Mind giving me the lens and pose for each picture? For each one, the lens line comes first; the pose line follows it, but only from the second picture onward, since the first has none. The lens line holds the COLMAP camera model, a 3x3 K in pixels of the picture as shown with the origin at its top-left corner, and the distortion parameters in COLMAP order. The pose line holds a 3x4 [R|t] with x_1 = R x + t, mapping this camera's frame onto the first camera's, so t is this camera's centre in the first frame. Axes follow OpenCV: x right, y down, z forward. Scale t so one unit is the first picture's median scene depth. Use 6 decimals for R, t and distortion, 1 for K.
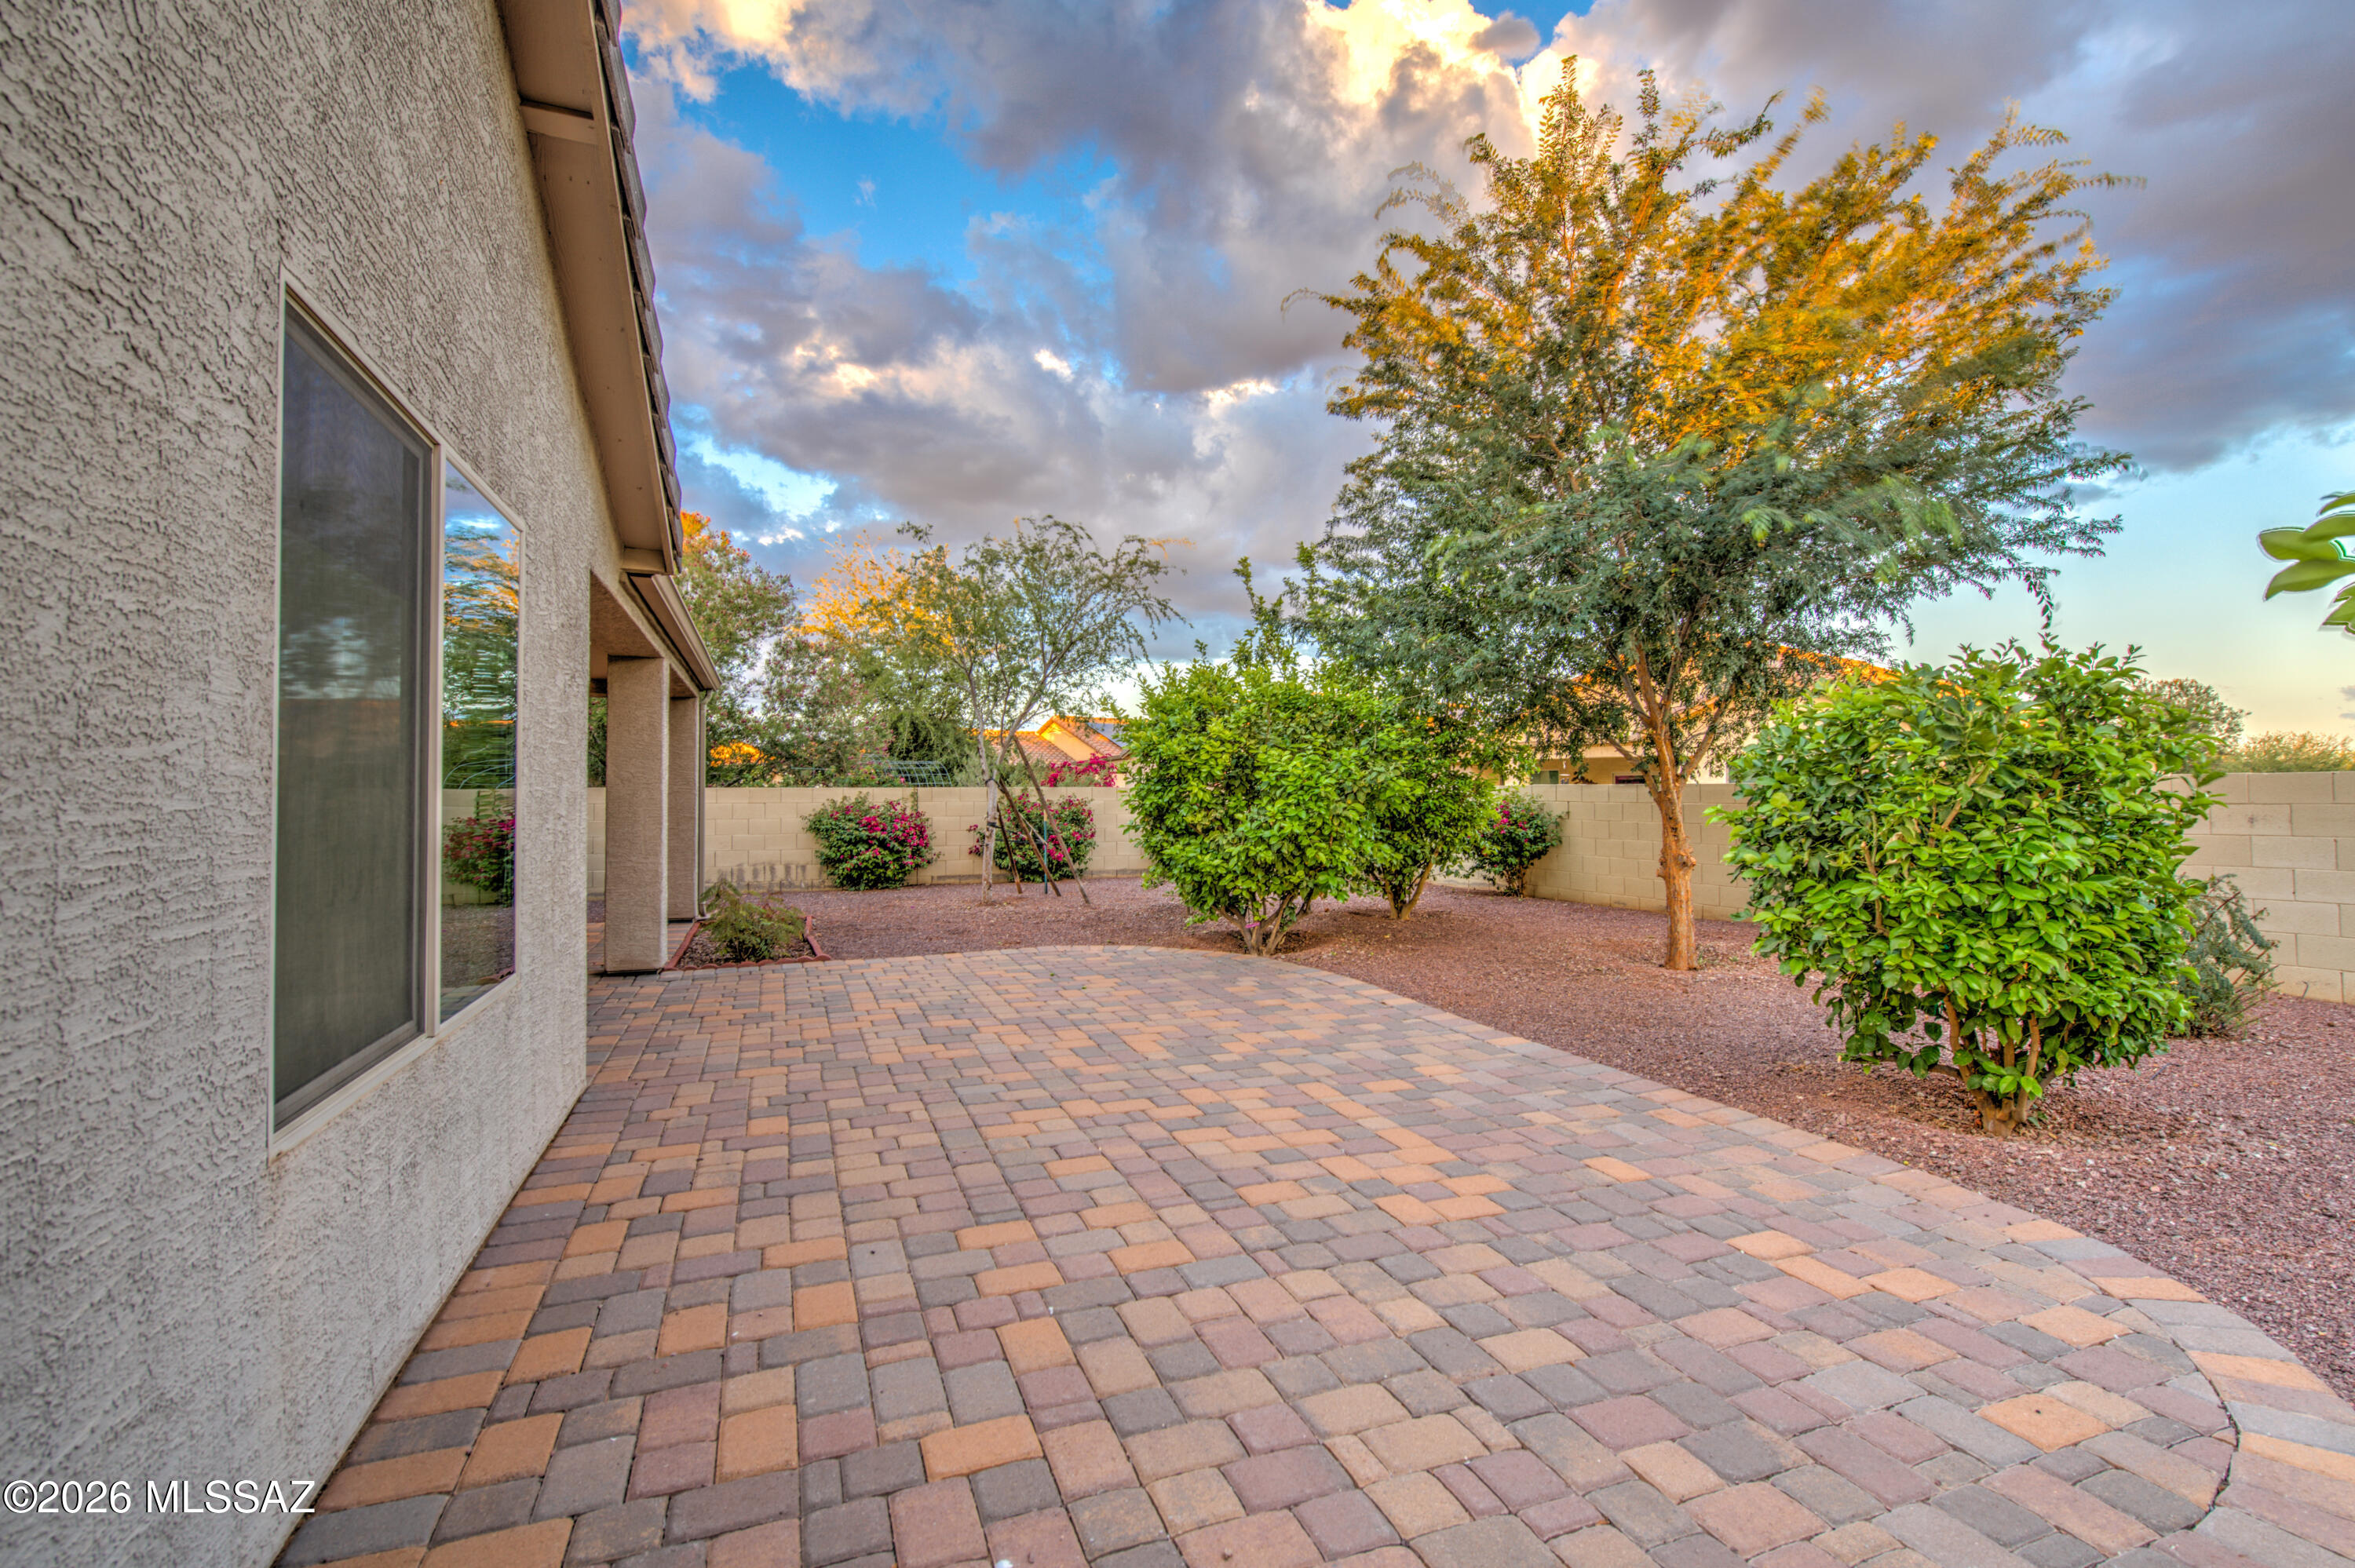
lens RADIAL K [[1006.4, 0, 1178.5], [0, 1006.4, 792.6], [0, 0, 1]] dist [-0.006160, -0.000525]
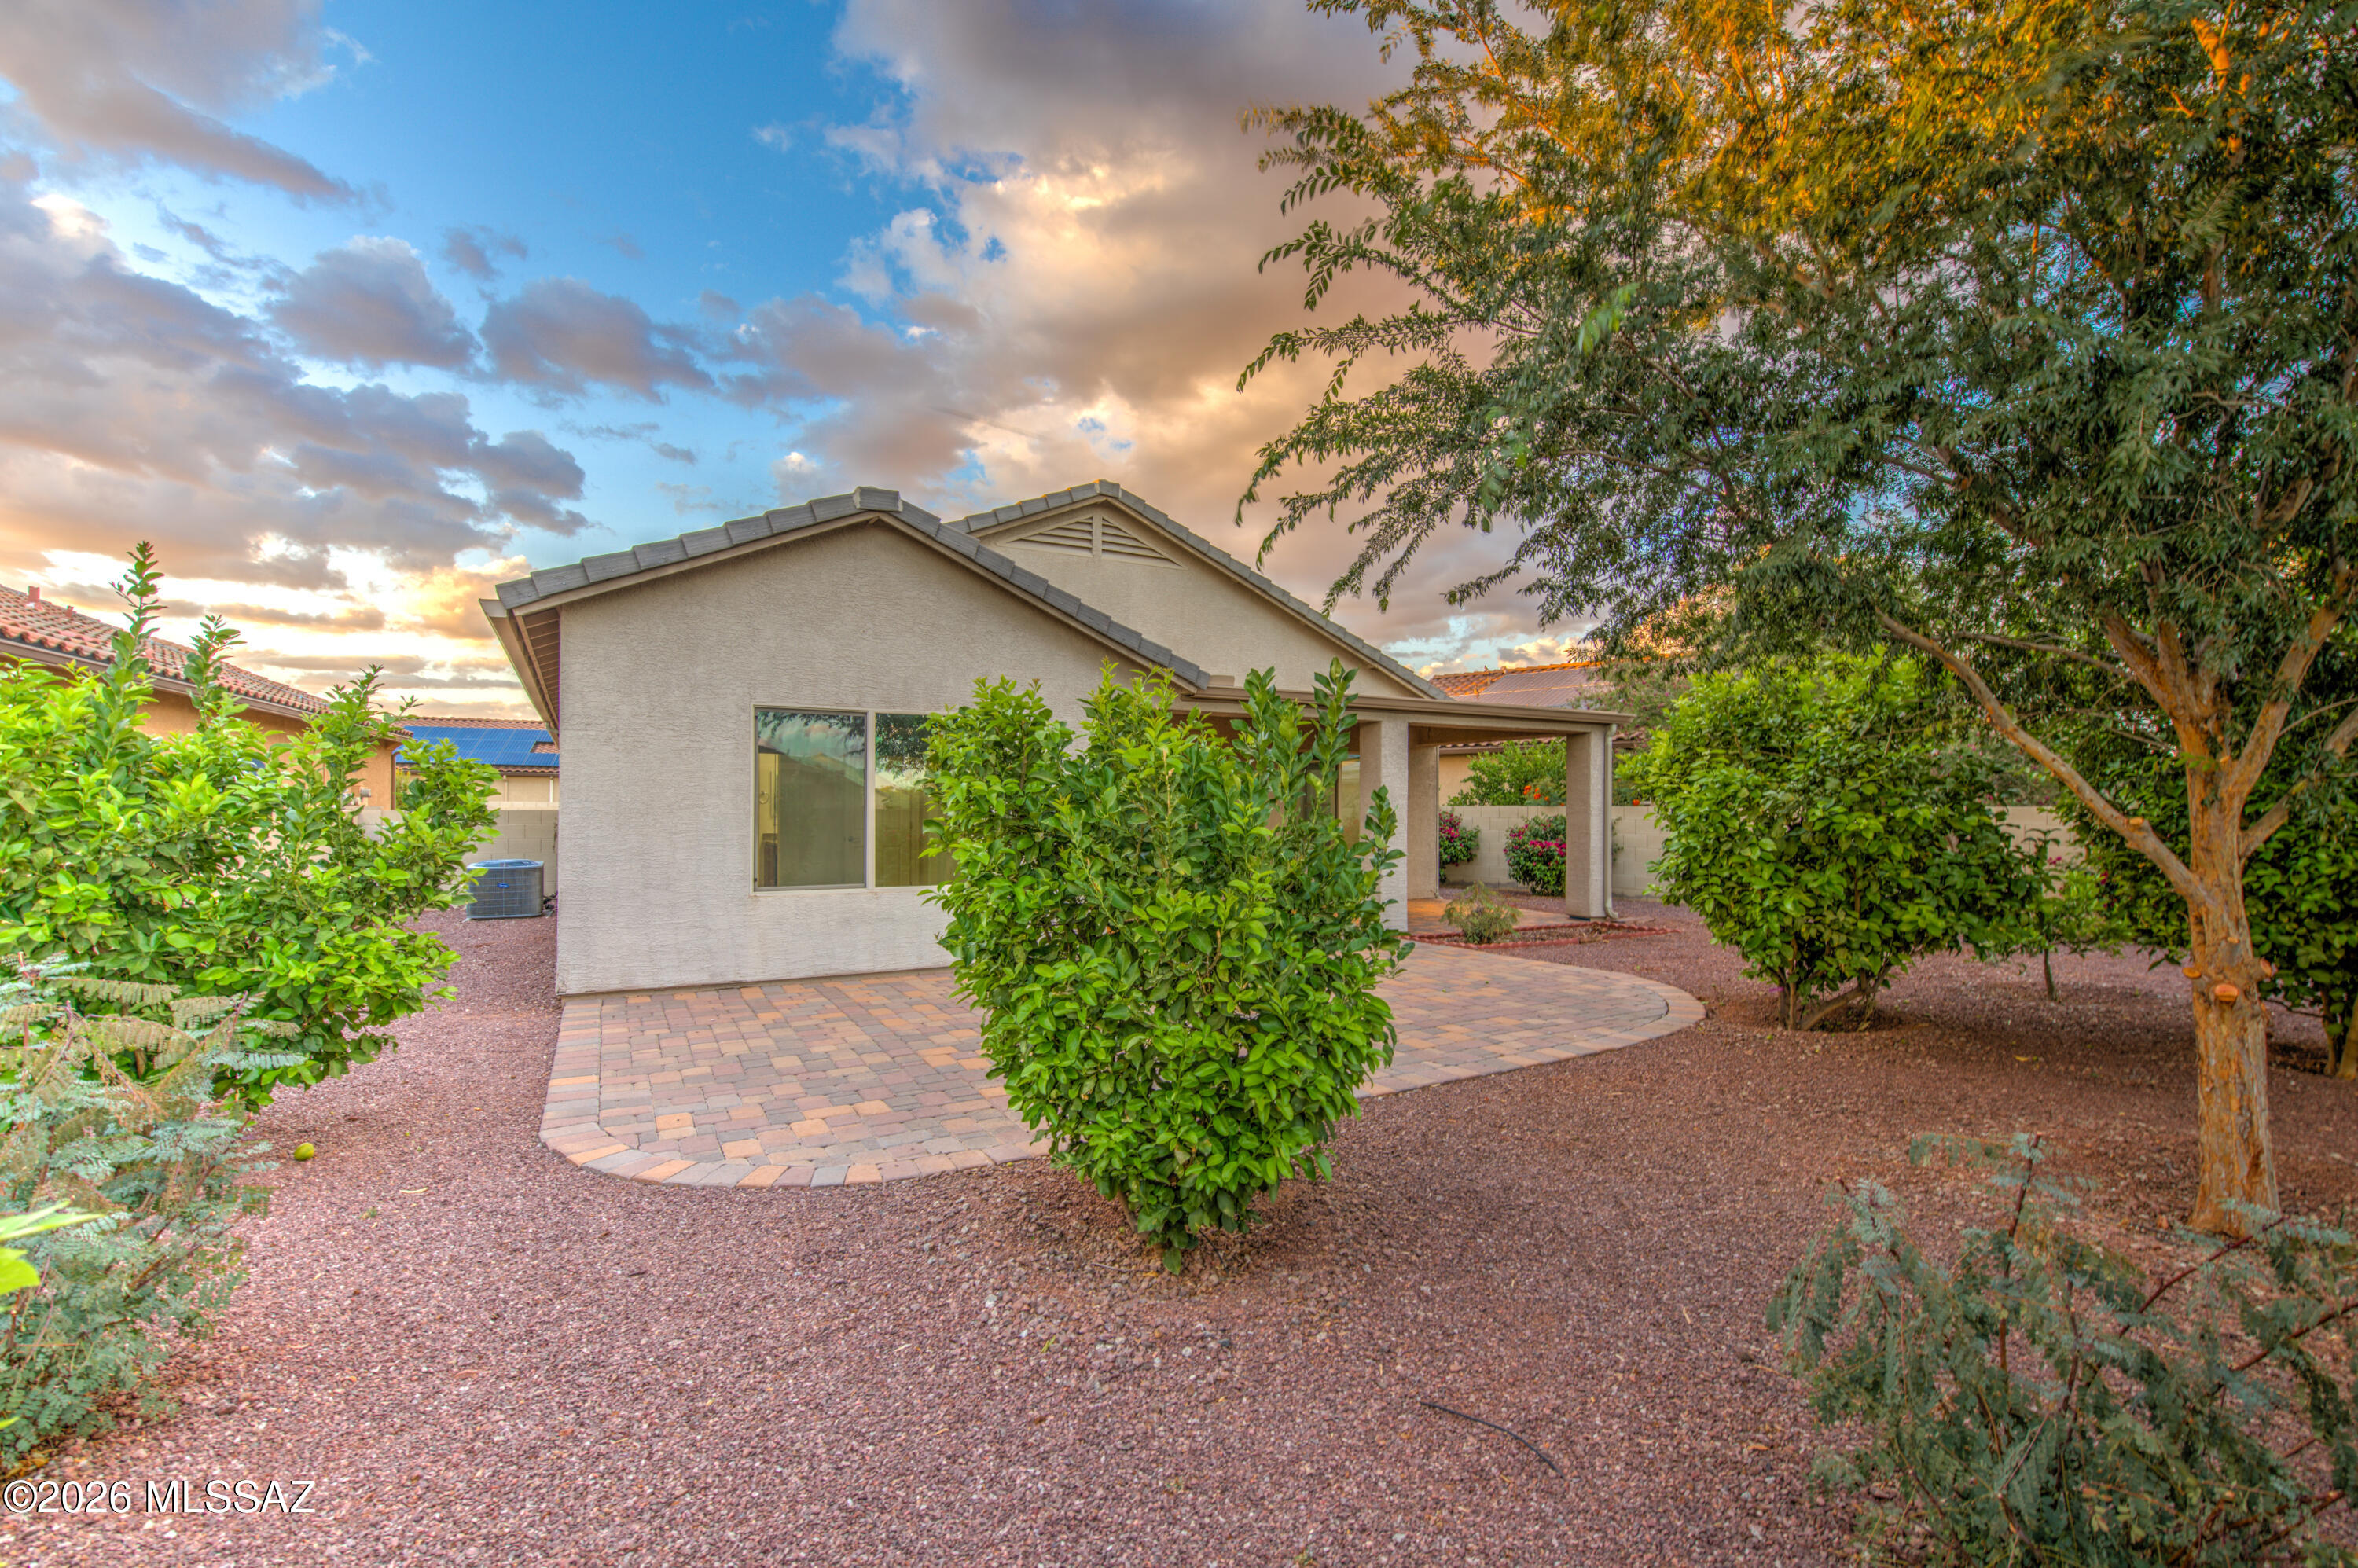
lens RADIAL K [[1007.8, 0, 1180.0], [0, 1007.8, 792.6], [0, 0, 1]] dist [-0.006160, -0.000525]
pose [[0.187450, -0.000243, -0.982274, 2.472121], [0.002714, 0.999996, 0.000270, -0.057762], [0.982270, -0.002716, 0.187450, 1.292697]]
